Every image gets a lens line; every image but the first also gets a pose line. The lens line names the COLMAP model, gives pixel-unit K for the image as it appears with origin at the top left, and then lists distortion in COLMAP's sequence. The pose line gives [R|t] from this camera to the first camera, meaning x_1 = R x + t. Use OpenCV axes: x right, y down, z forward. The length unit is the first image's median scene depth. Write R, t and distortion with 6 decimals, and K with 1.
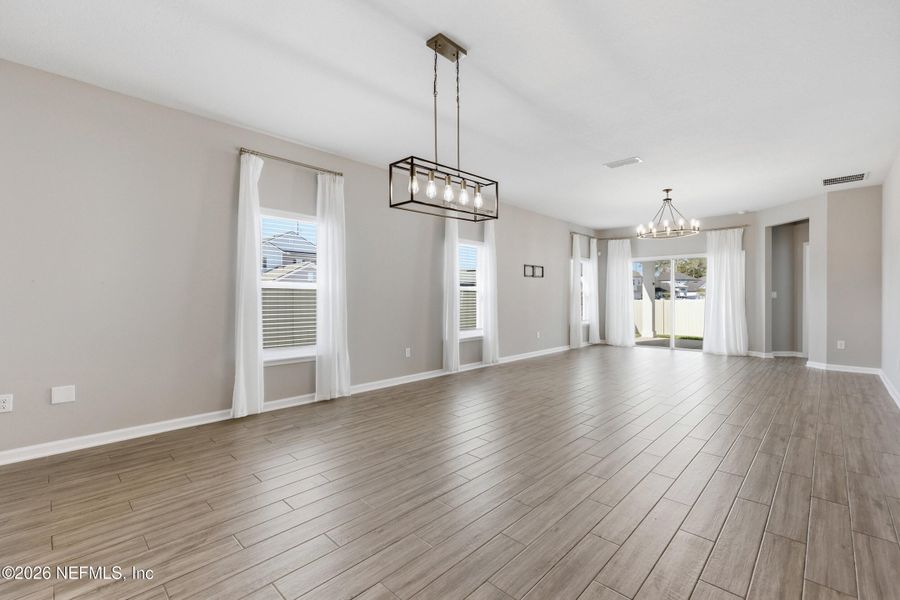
lens RADIAL K [[382.7, 0, 450.3], [0, 382.7, 301.1], [0, 0, 1]] dist [-0.001028, -0.000695]
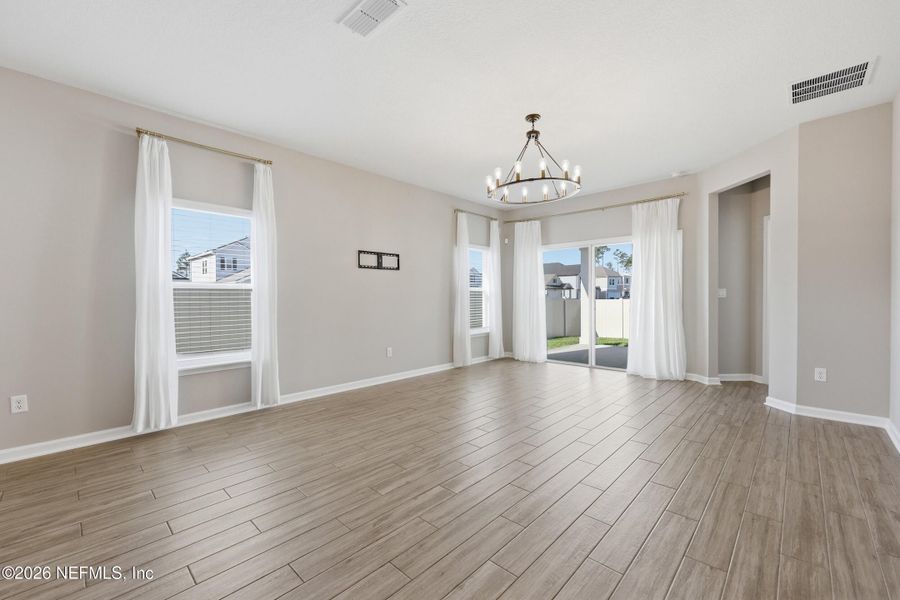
lens RADIAL K [[365.4, 0, 448.6], [0, 365.4, 302.3], [0, 0, 1]] dist [-0.001249, 0.001061]
pose [[0.999881, -0.004726, 0.014689, 0.296776], [0.004663, 0.999980, 0.004312, -0.004050], [-0.014709, -0.004243, 0.999883, 0.299943]]
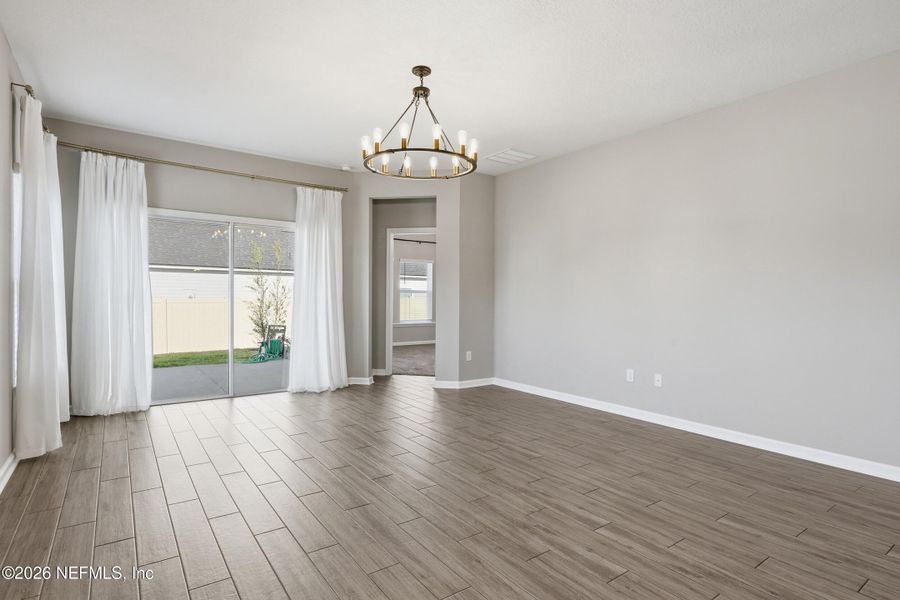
lens RADIAL K [[467.3, 0, 454.7], [0, 467.3, 300.2], [0, 0, 1]] dist [-0.000051, -0.000803]
pose [[0.171897, -0.002304, 0.985112, 0.006256], [0.002410, 0.999995, 0.001919, -0.006594], [-0.985112, 0.002045, 0.171901, 0.599283]]
